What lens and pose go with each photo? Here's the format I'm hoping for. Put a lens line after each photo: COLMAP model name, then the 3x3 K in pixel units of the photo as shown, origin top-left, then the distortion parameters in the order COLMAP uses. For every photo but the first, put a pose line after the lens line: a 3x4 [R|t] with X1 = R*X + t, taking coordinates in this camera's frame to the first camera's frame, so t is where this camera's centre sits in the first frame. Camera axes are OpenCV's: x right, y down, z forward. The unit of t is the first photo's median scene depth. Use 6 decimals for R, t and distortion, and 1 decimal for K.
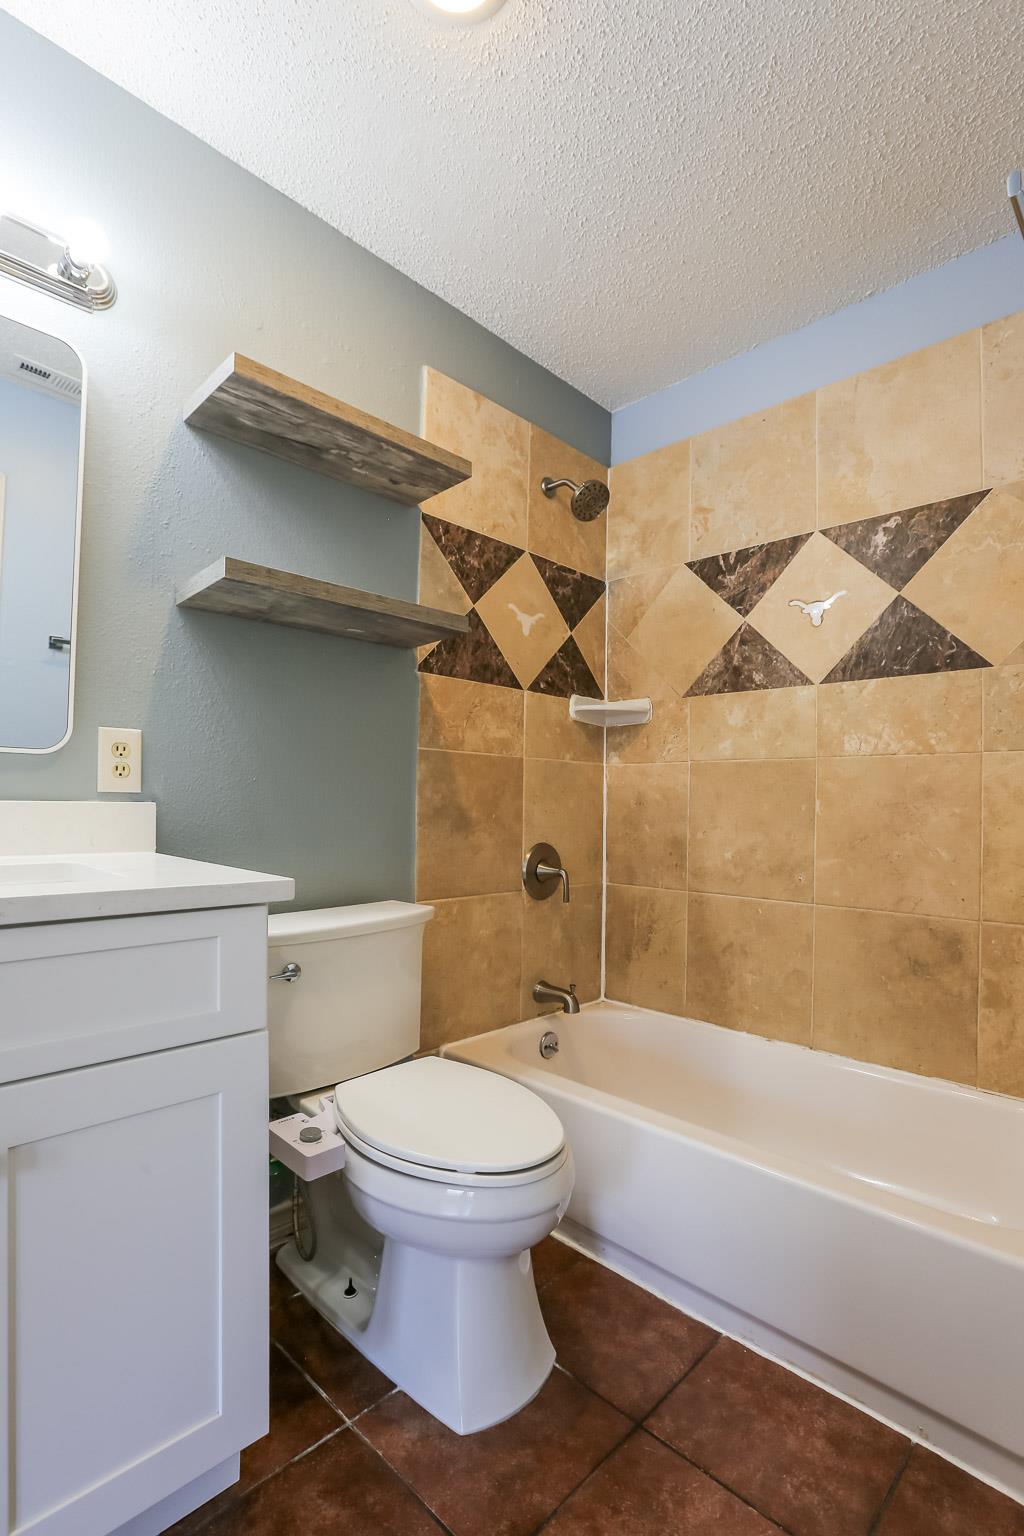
lens RADIAL K [[716.3, 0, 429.7], [0, 716.3, 805.6], [0, 0, 1]] dist [-0.052784, 0.017668]
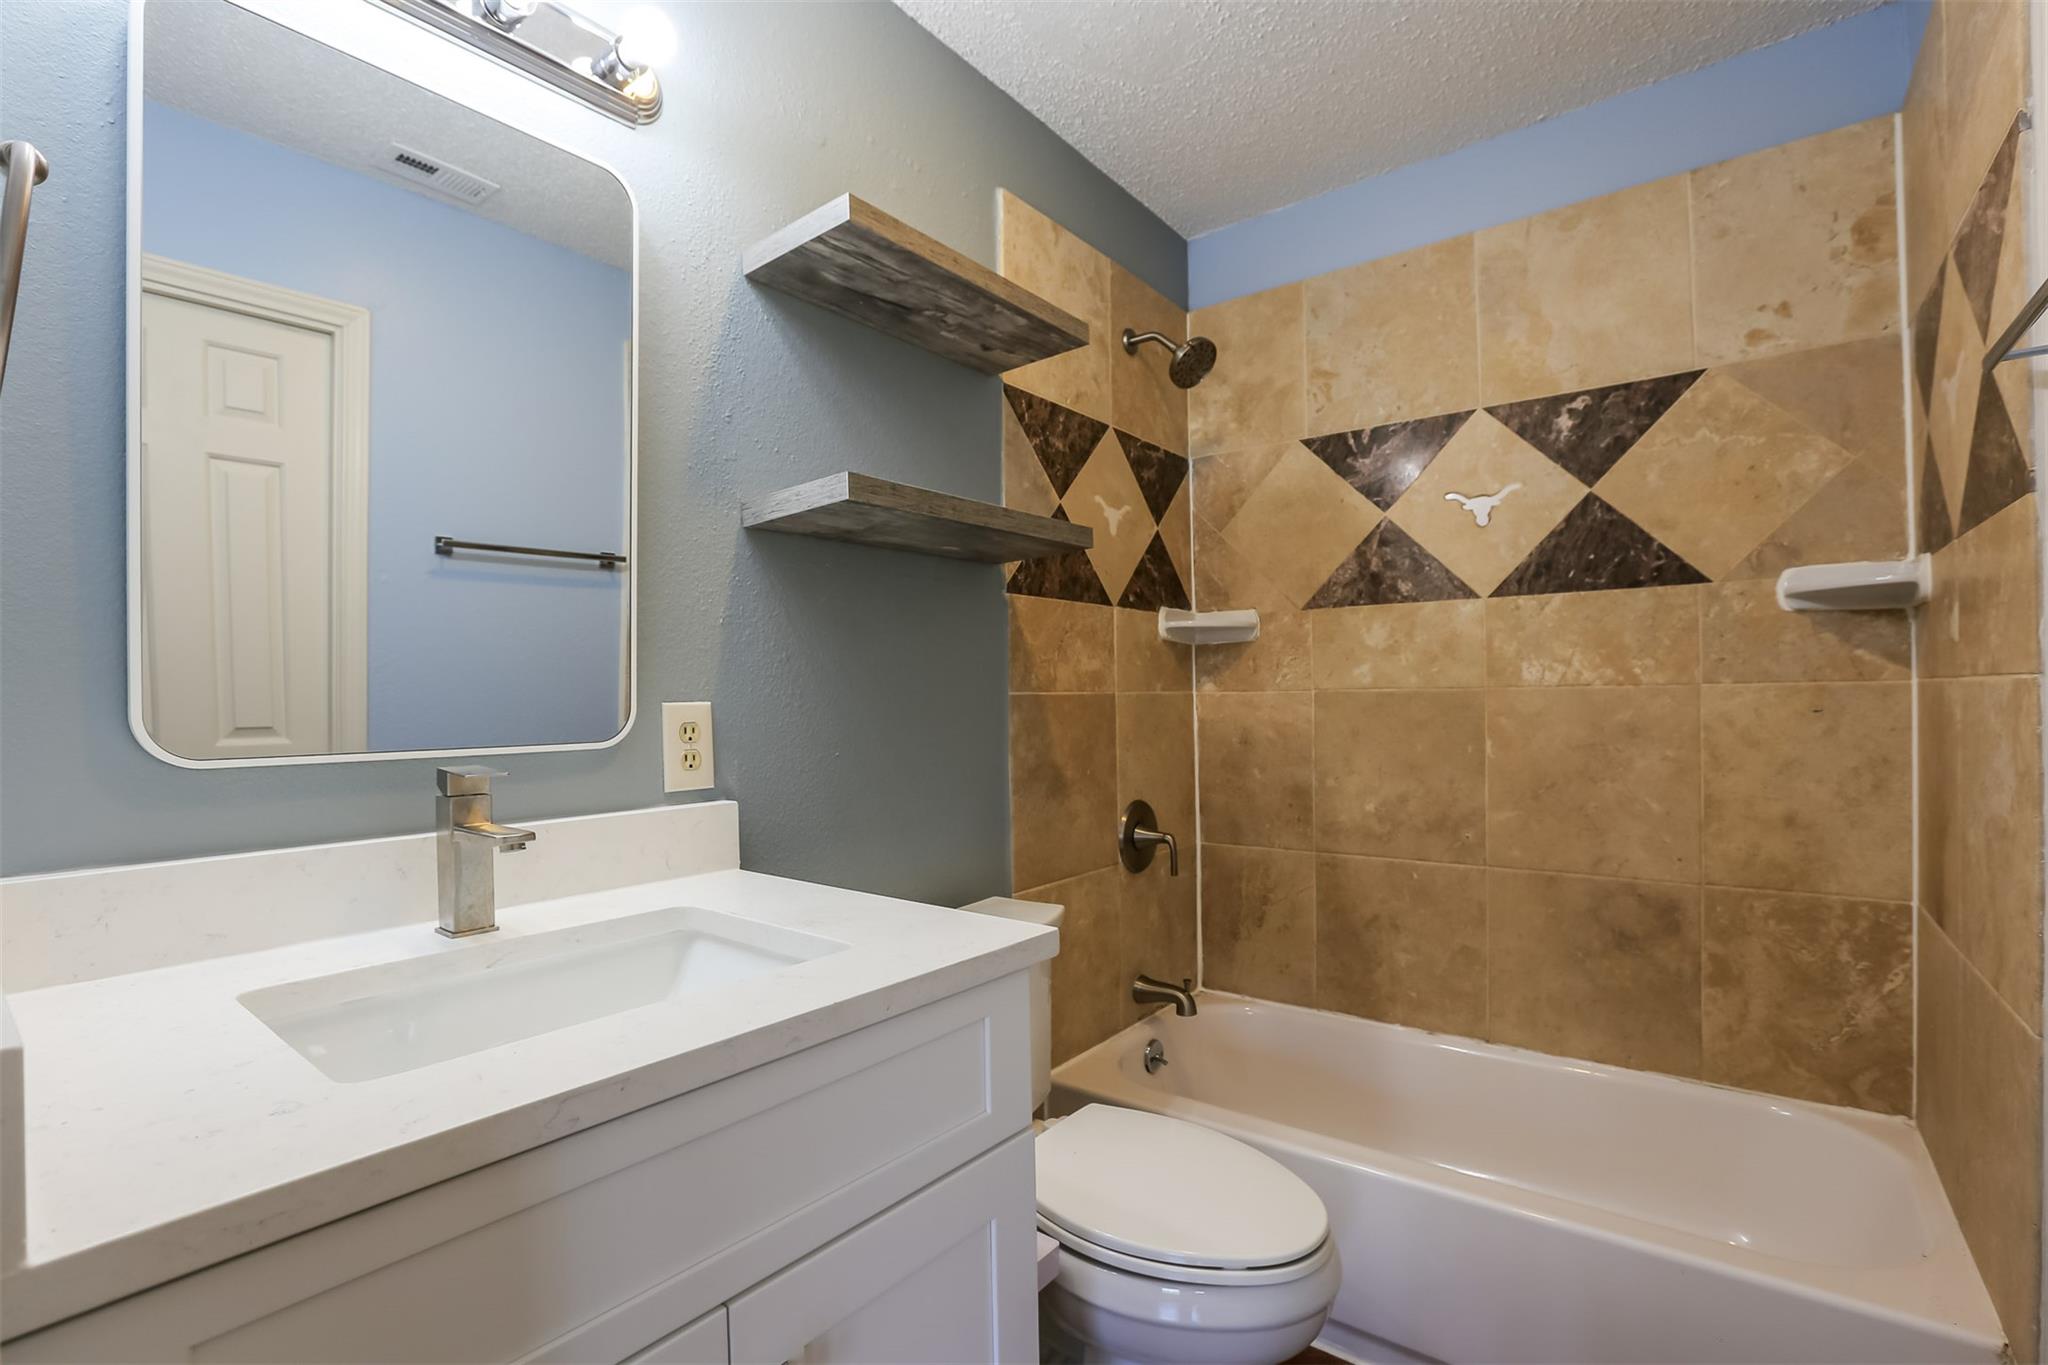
lens RADIAL K [[955.1, 0, 845.1], [0, 955.1, 695.9], [0, 0, 1]] dist [-0.052784, 0.017668]
pose [[0.993218, -0.036277, 0.110466, -0.320877], [0.035136, 0.999307, 0.012259, -0.101905], [-0.110834, -0.008294, 0.993804, 0.007041]]
